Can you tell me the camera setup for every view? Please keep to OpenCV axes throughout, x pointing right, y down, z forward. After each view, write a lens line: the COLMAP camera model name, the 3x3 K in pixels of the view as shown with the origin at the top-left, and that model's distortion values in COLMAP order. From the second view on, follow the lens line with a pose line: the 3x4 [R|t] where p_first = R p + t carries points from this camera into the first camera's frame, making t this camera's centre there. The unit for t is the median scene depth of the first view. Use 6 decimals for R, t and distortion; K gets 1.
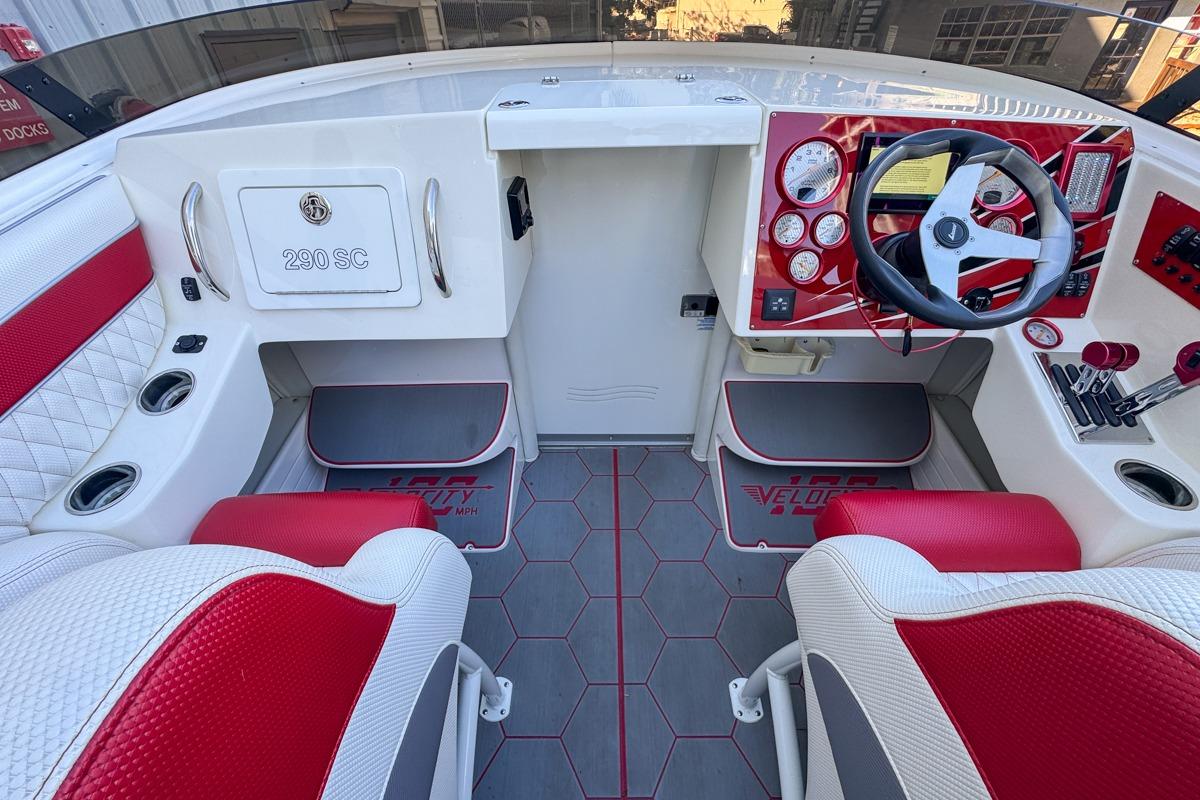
lens RADIAL K [[483.0, 0, 600.0], [0, 483.0, 400.0], [0, 0, 1]] dist [-0.001690, 0.000096]
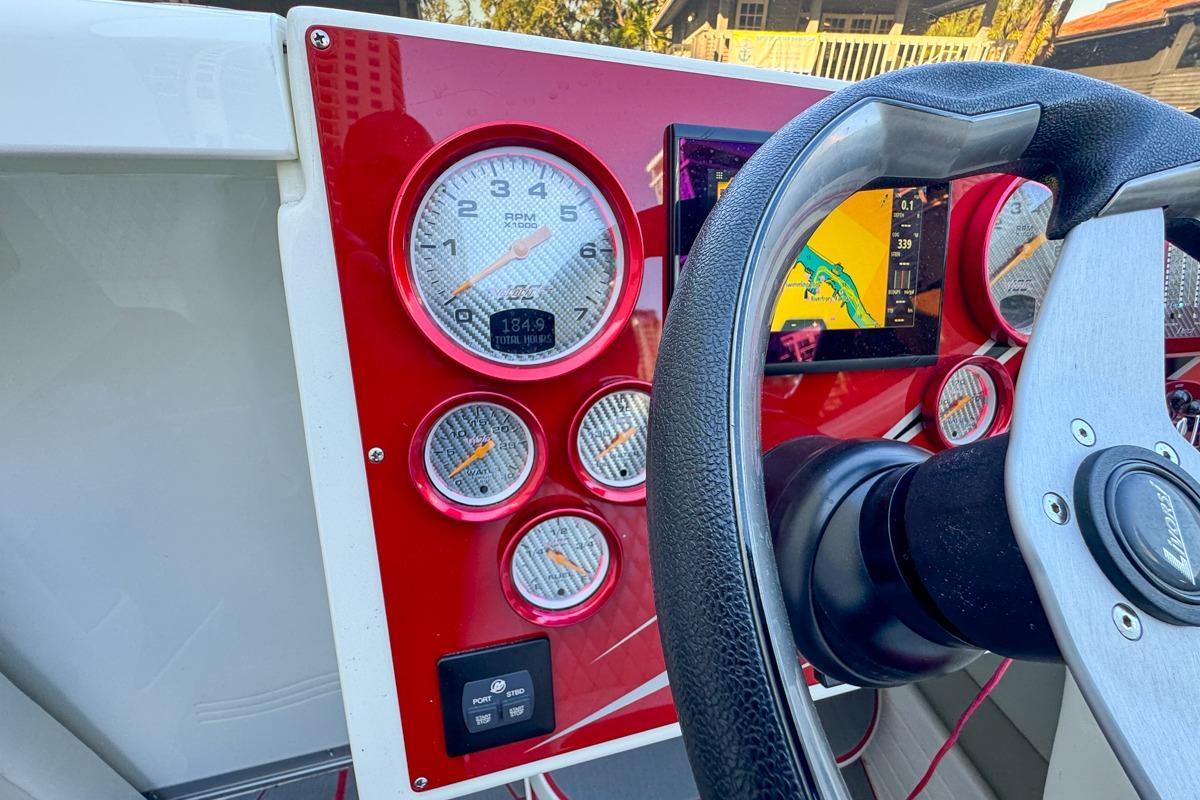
lens RADIAL K [[483.0, 0, 600.0], [0, 483.0, 400.0], [0, 0, 1]] dist [-0.001690, 0.000096]
pose [[0.956081, -0.053158, 0.288241, 0.378021], [0.123052, 0.965350, -0.230125, -0.311830], [-0.266020, 0.255486, 0.929494, 0.720415]]
